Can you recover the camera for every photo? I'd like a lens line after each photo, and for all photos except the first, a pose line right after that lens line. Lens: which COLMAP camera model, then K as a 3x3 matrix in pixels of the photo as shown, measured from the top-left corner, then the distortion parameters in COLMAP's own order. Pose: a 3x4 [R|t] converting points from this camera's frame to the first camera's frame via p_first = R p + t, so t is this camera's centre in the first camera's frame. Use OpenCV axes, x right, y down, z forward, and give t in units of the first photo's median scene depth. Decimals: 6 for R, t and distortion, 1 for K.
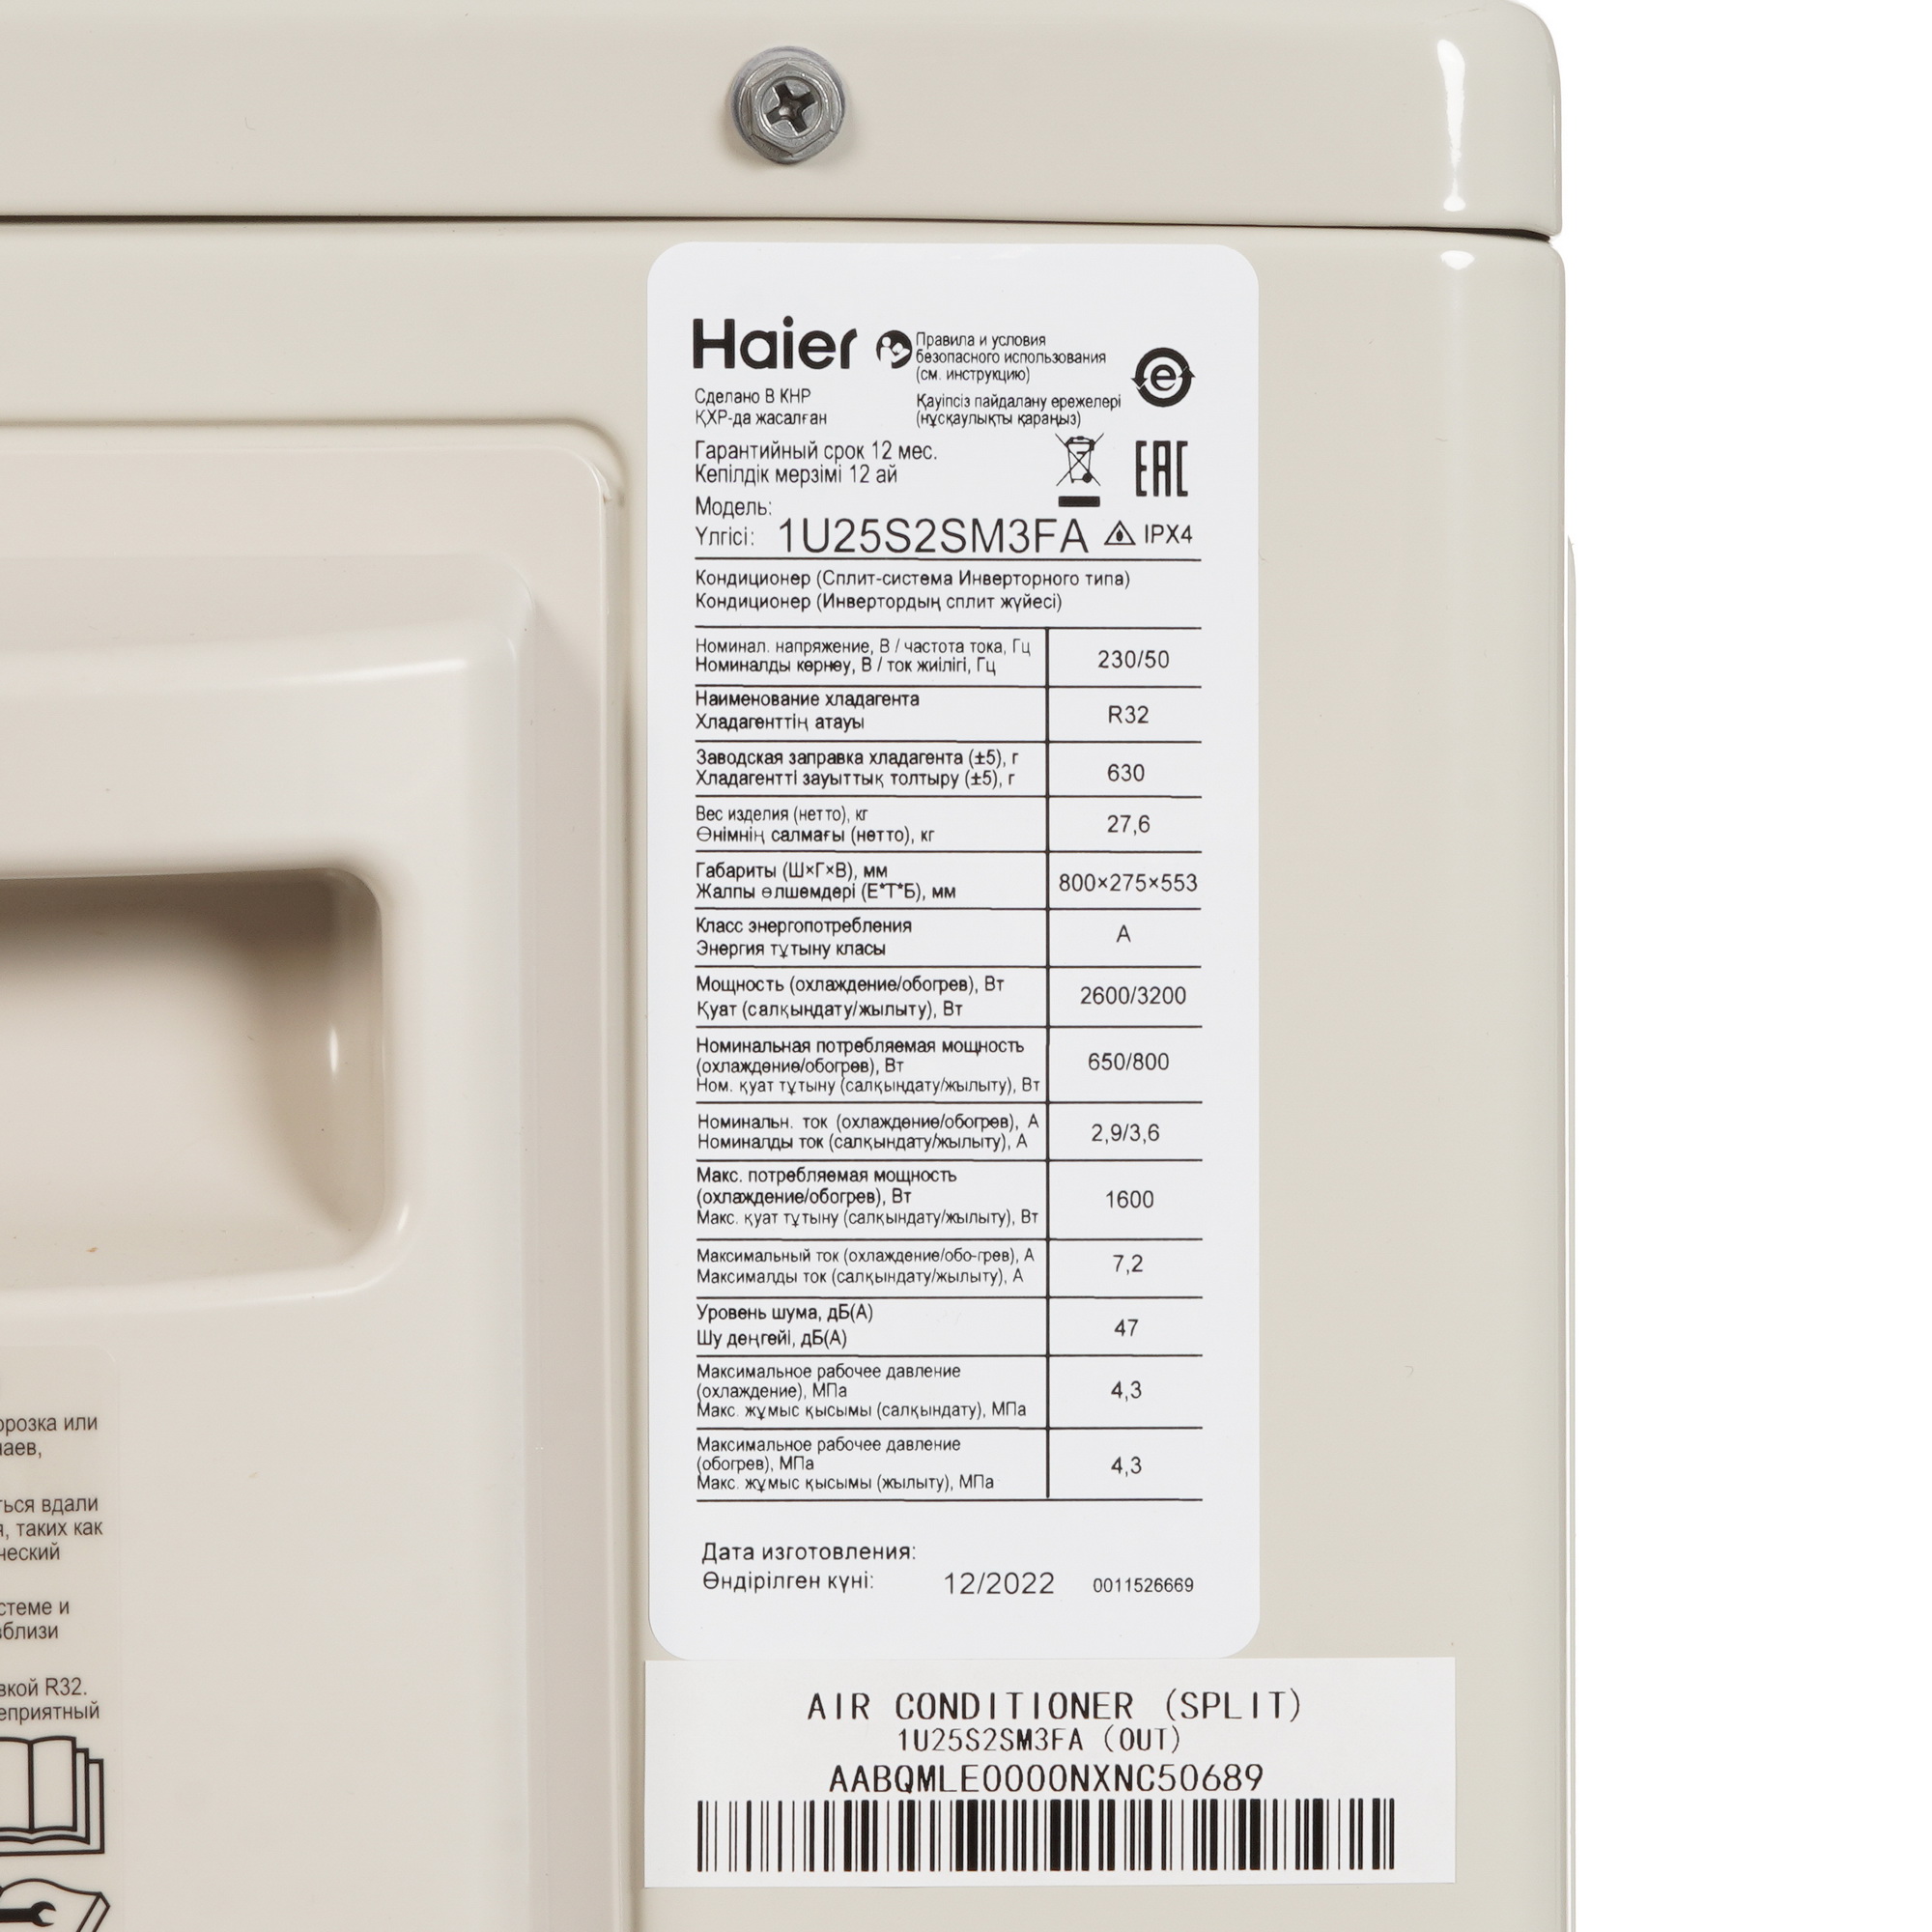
lens RADIAL K [[8049.3, 0, 964.1], [0, 8049.3, 963.6], [0, 0, 1]] dist [-0.064422, 0.000000]
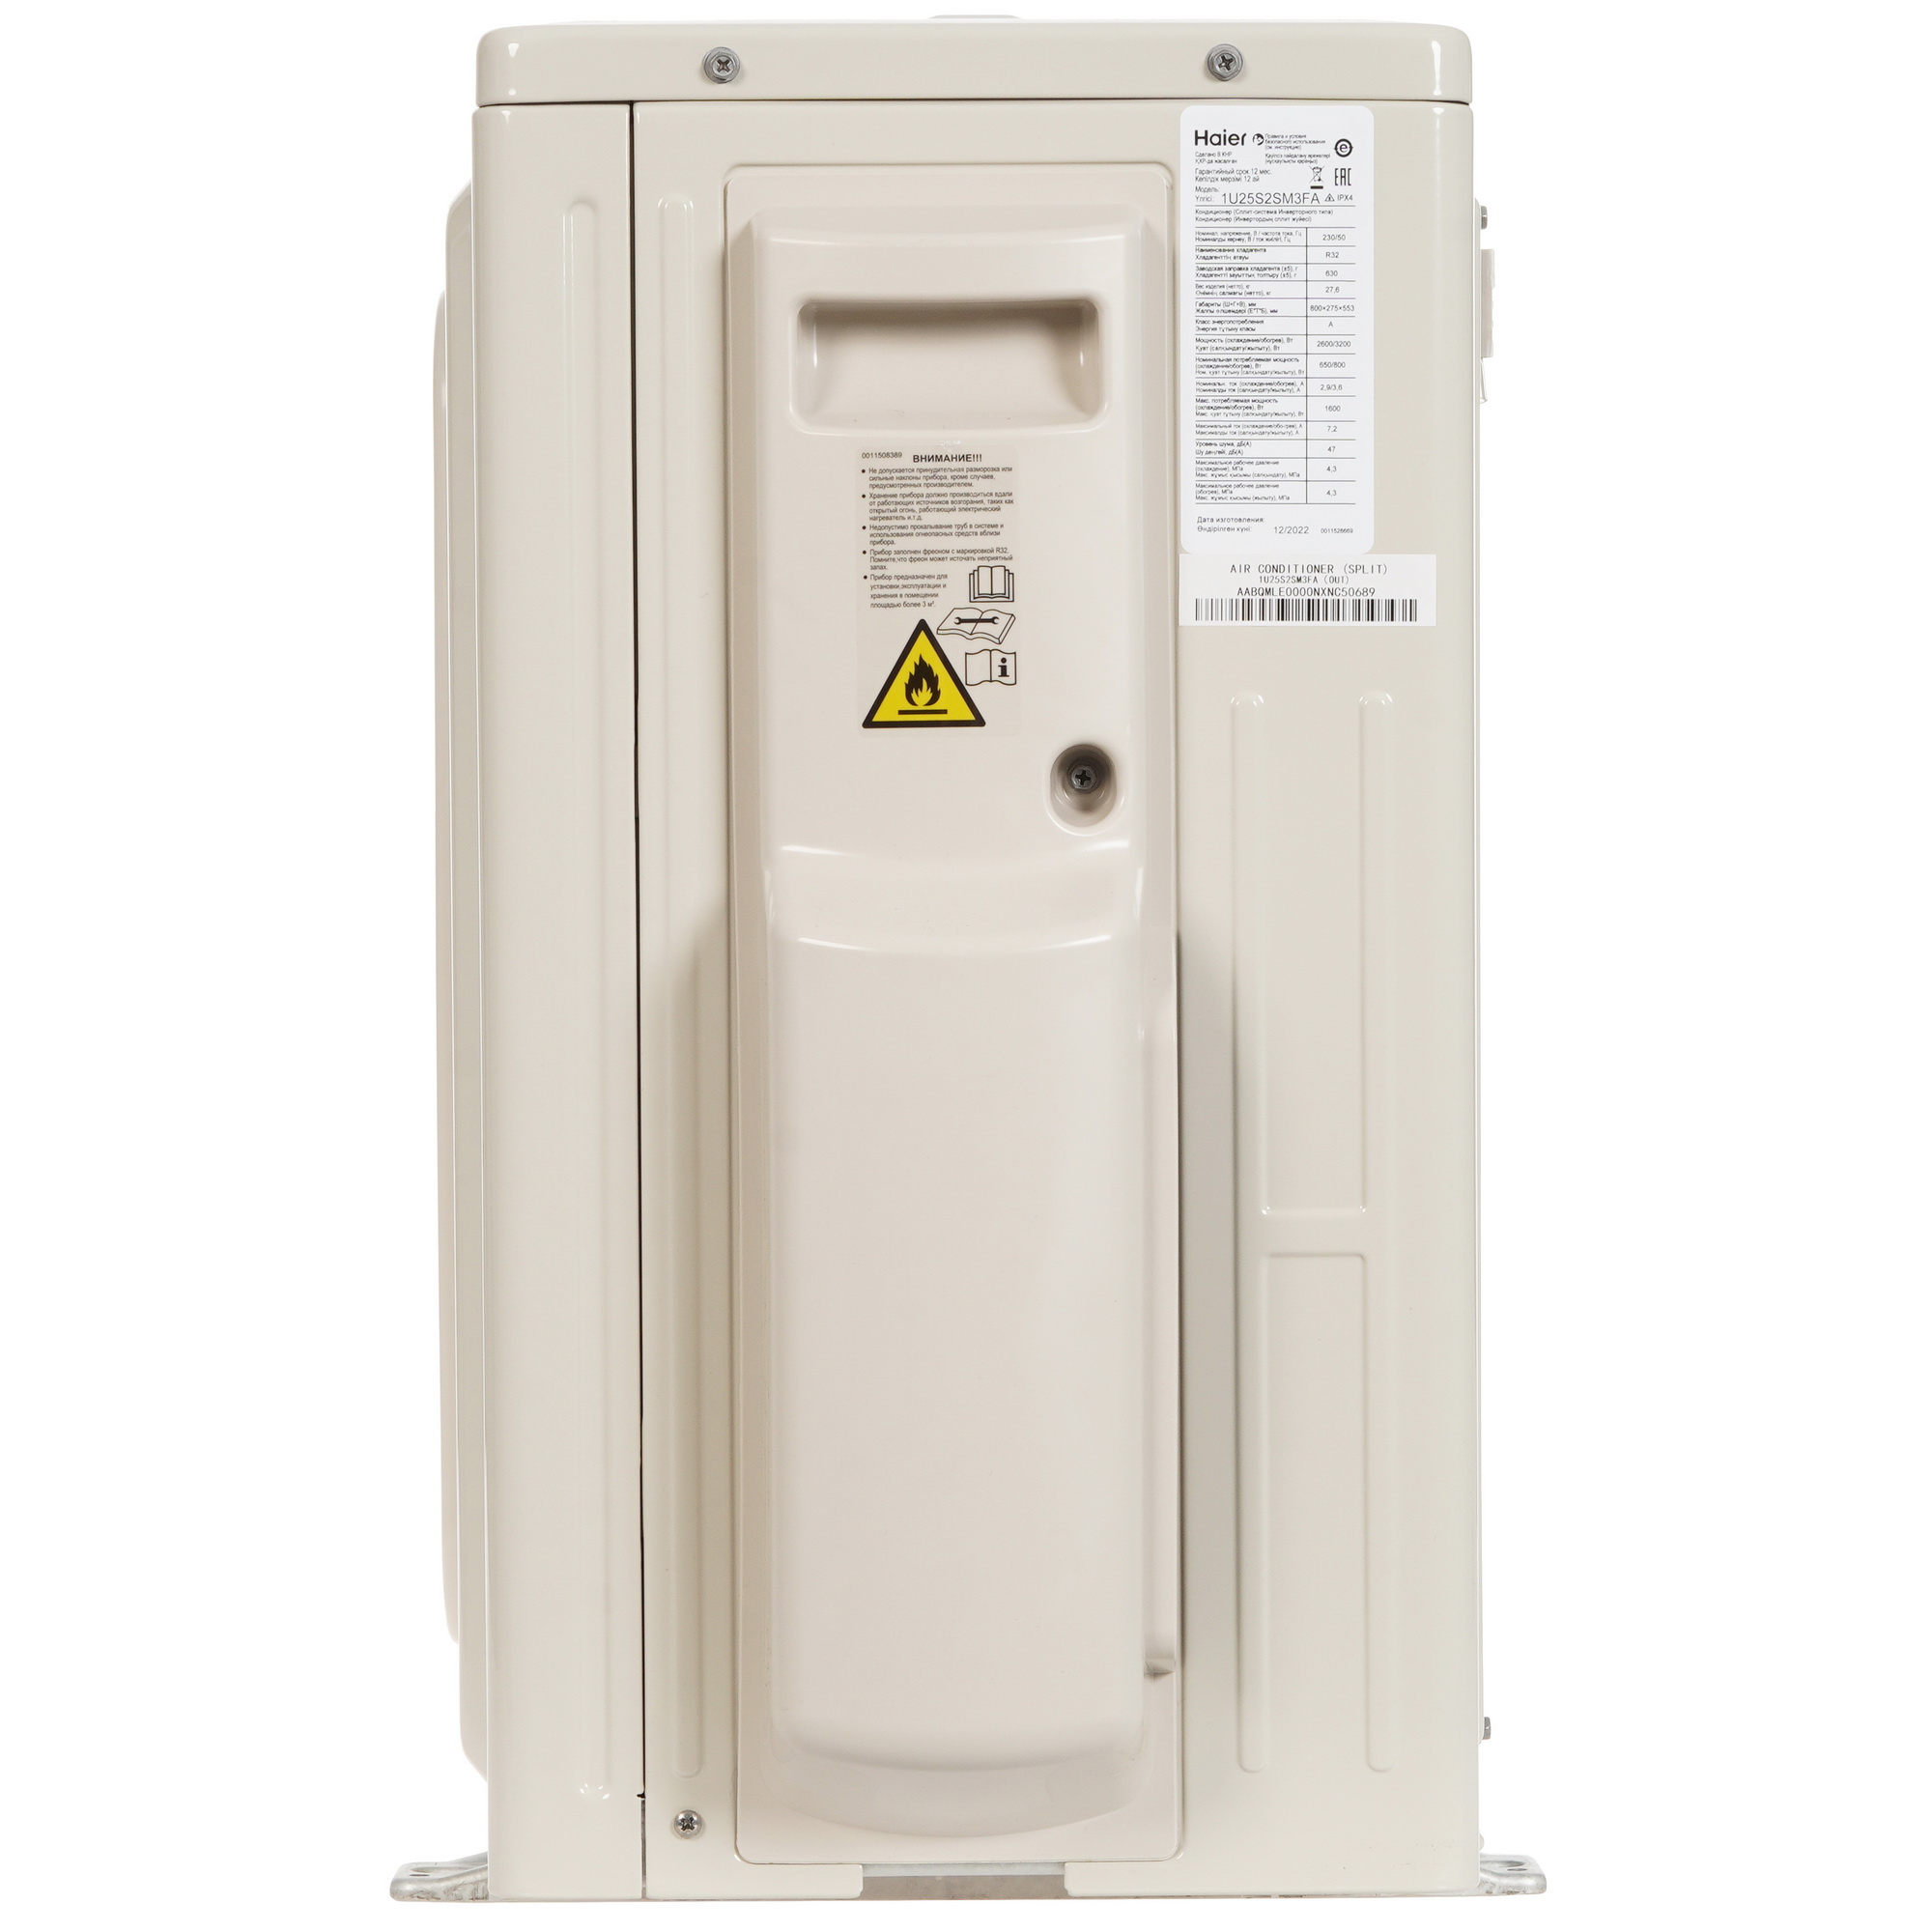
lens RADIAL K [[8049.3, 0, 968.8], [0, 8049.3, 967.8], [0, 0, 1]] dist [-0.064422, 0.000000]
pose [[0.998873, 0.001432, -0.047434, 0.028065], [-0.000955, 0.999949, 0.010080, 0.217346], [0.047446, -0.010024, 0.998824, -2.165222]]
